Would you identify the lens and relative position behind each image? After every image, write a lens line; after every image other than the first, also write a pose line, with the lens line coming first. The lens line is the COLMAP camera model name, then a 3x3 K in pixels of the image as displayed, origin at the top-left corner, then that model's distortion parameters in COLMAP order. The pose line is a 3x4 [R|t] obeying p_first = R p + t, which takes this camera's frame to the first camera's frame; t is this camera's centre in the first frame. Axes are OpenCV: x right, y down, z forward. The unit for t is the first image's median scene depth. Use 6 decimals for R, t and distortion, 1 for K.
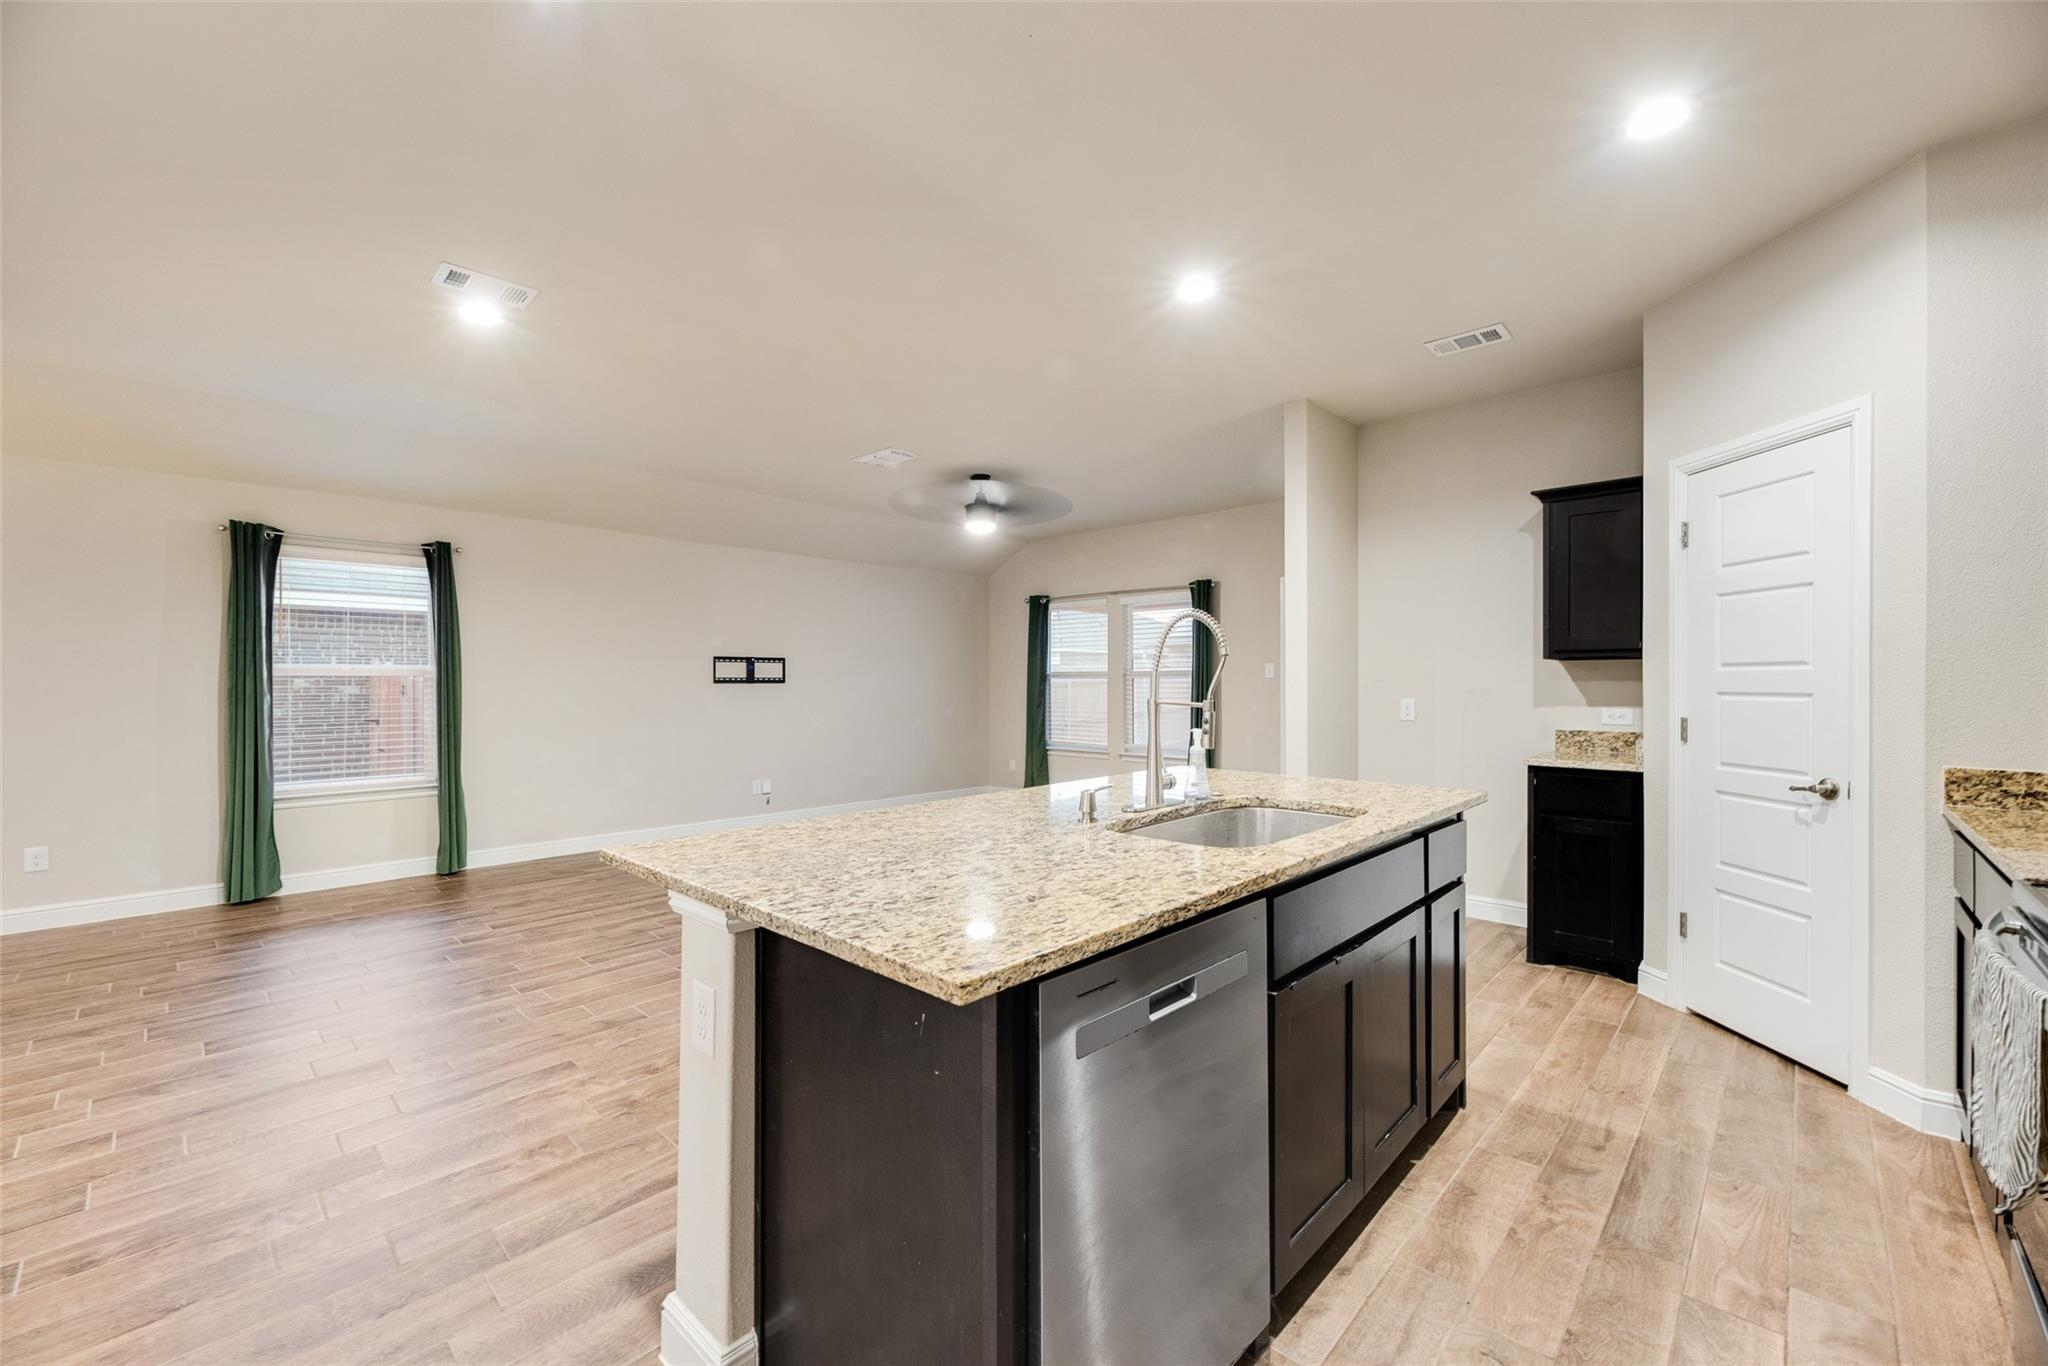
lens RADIAL K [[829.4, 0, 1025.2], [0, 829.4, 675.5], [0, 0, 1]] dist [0.005958, -0.000110]
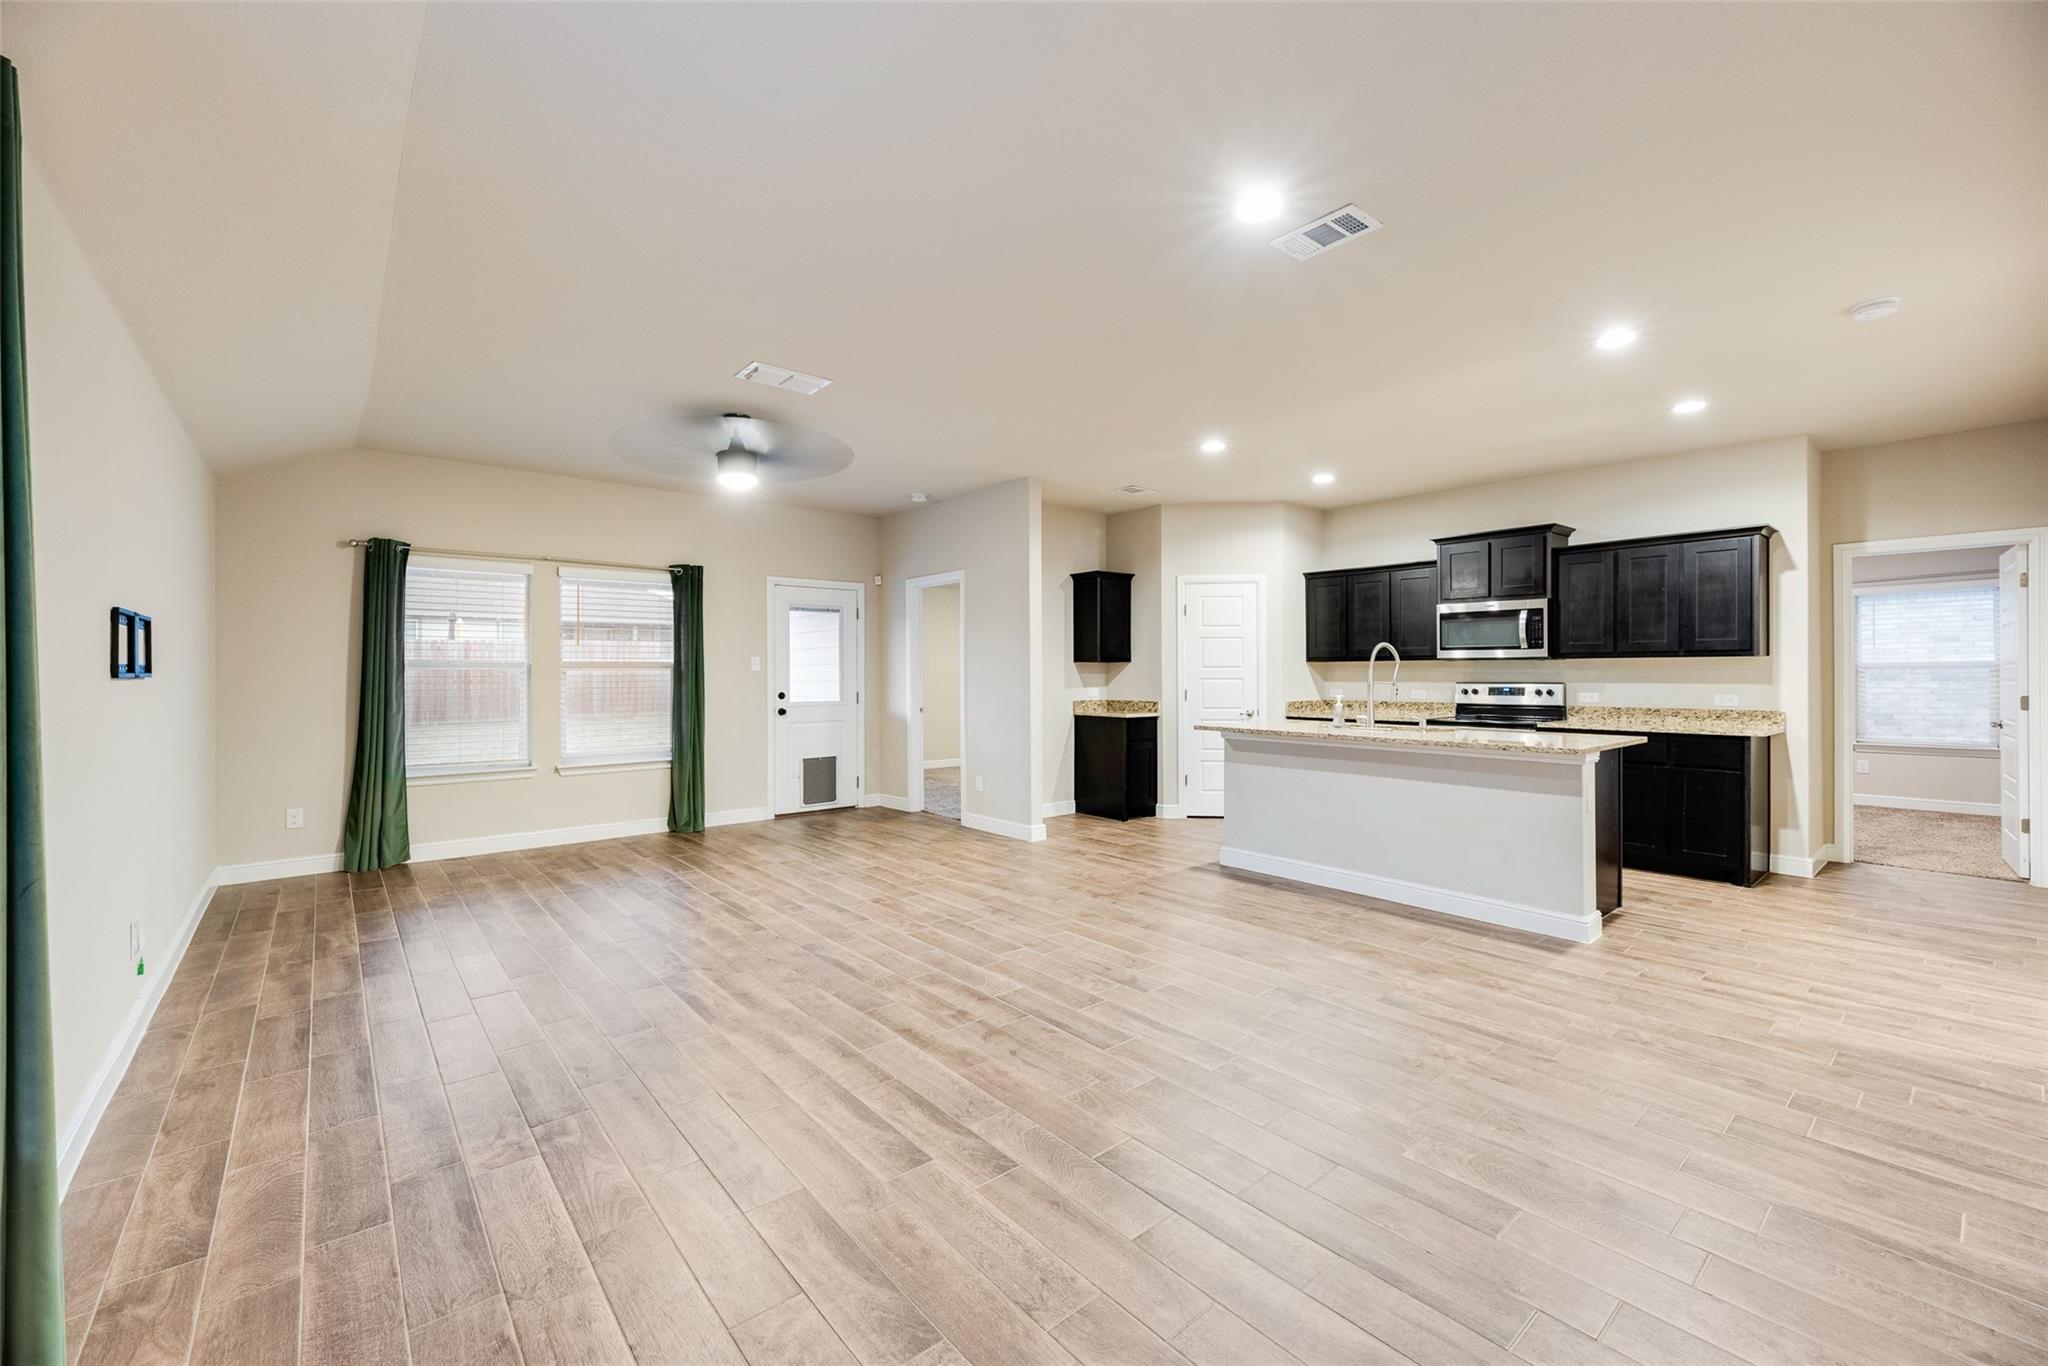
lens RADIAL K [[829.4, 0, 1025.2], [0, 829.4, 675.5], [0, 0, 1]] dist [0.005958, -0.000110]
pose [[0.108094, -0.001551, 0.994139, -1.403053], [-0.005017, 0.999985, 0.002106, 0.007935], [-0.994128, -0.005216, 0.108085, 1.094011]]
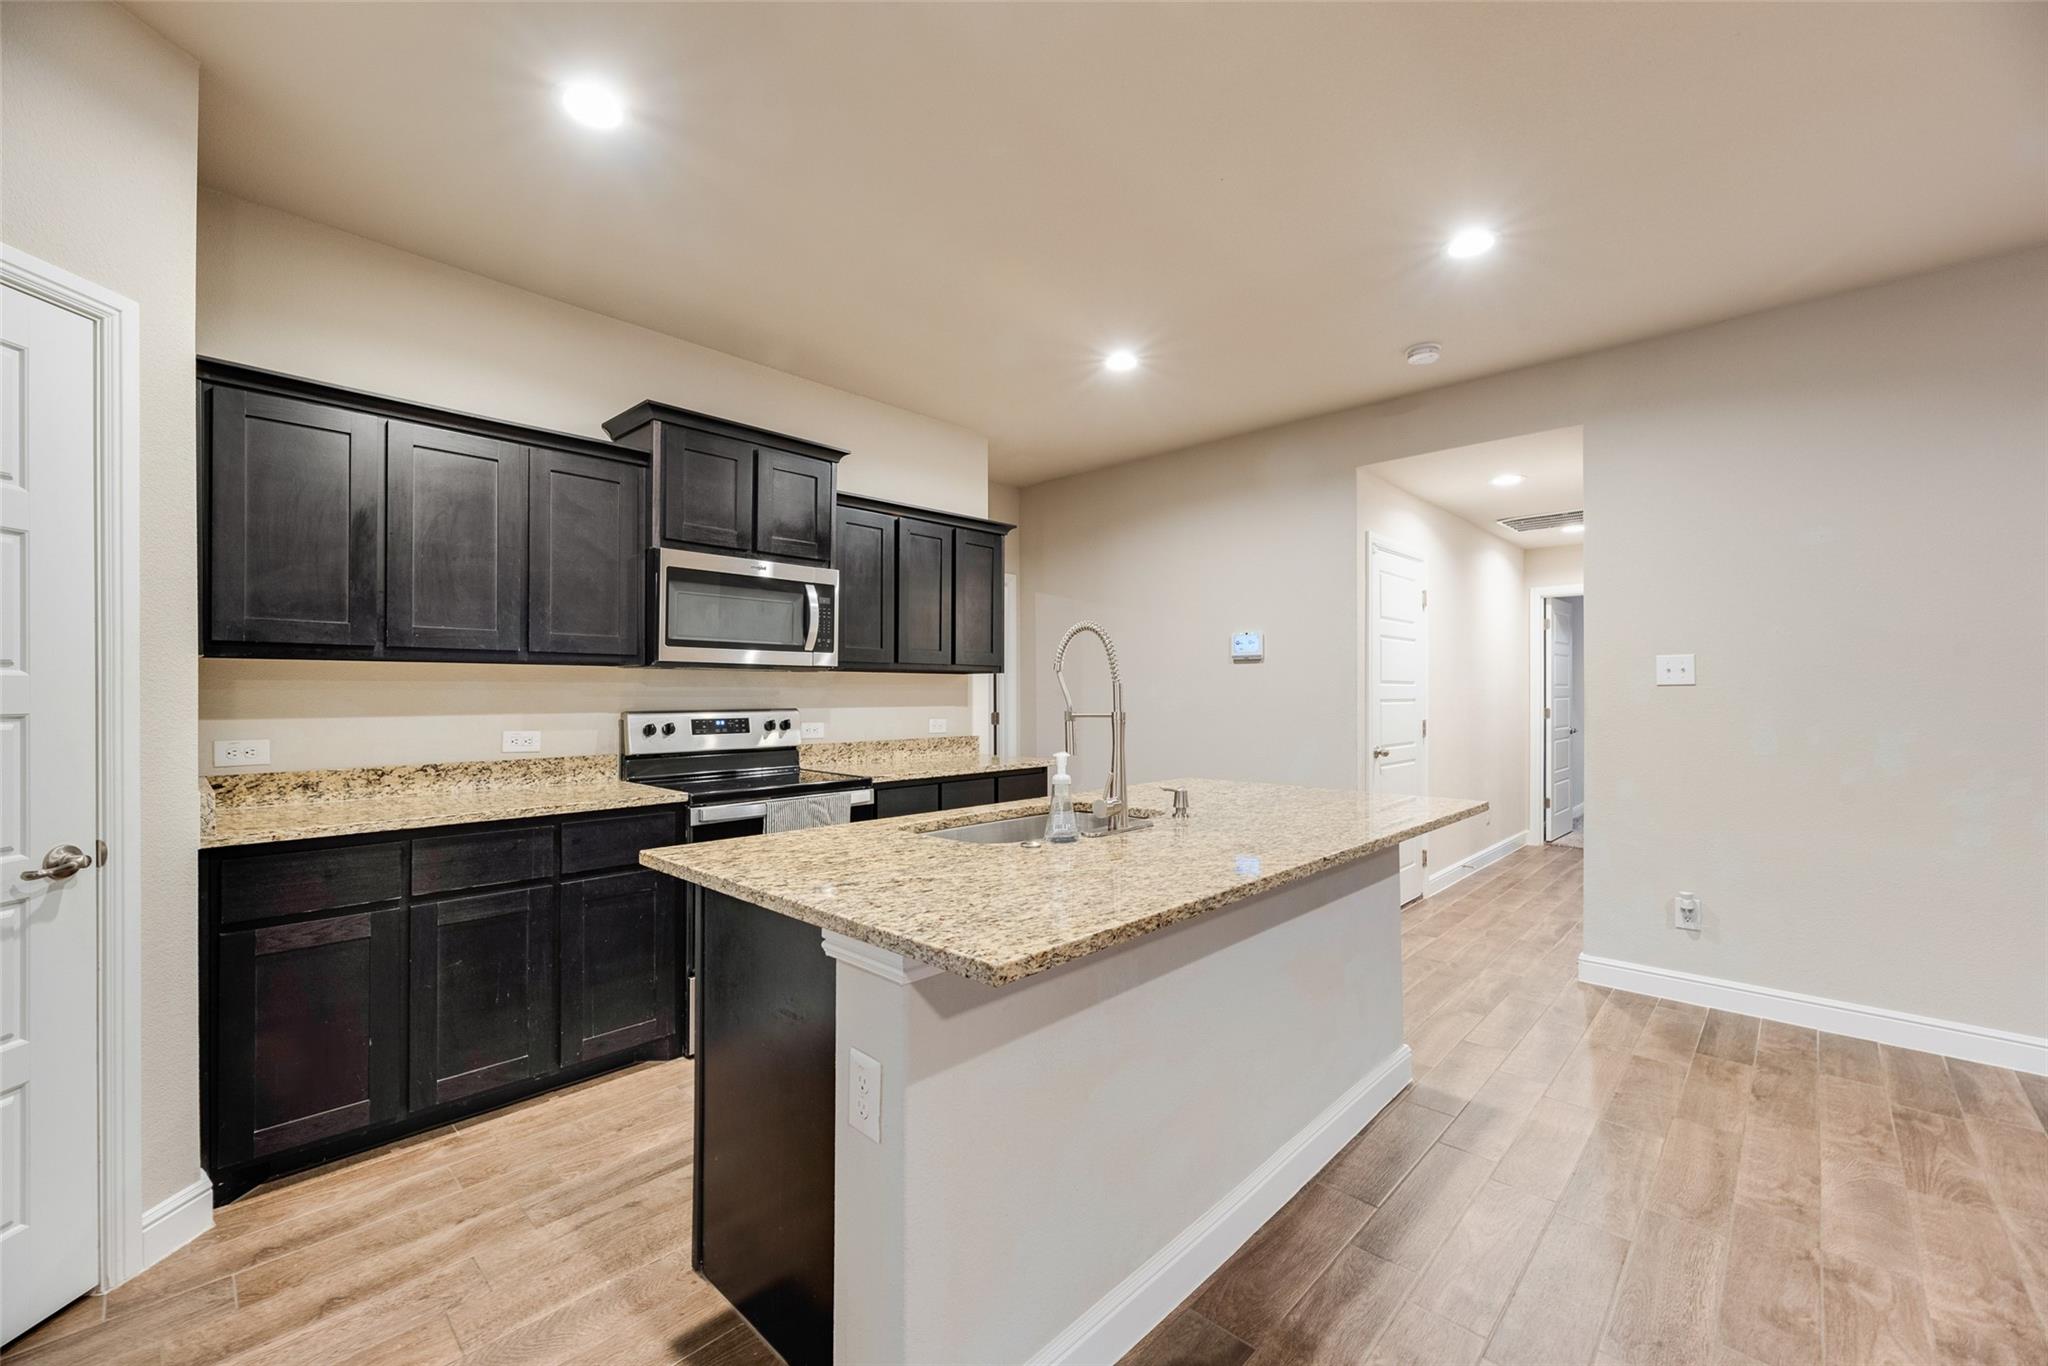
lens RADIAL K [[821.1, 0, 1021.6], [0, 821.1, 695.2], [0, 0, 1]] dist [-0.000398, -0.000245]
pose [[-0.999988, 0.001676, 0.004530, 0.169158], [0.001659, 0.999992, -0.003622, 0.007774], [-0.004536, -0.003614, -0.999983, 1.237654]]
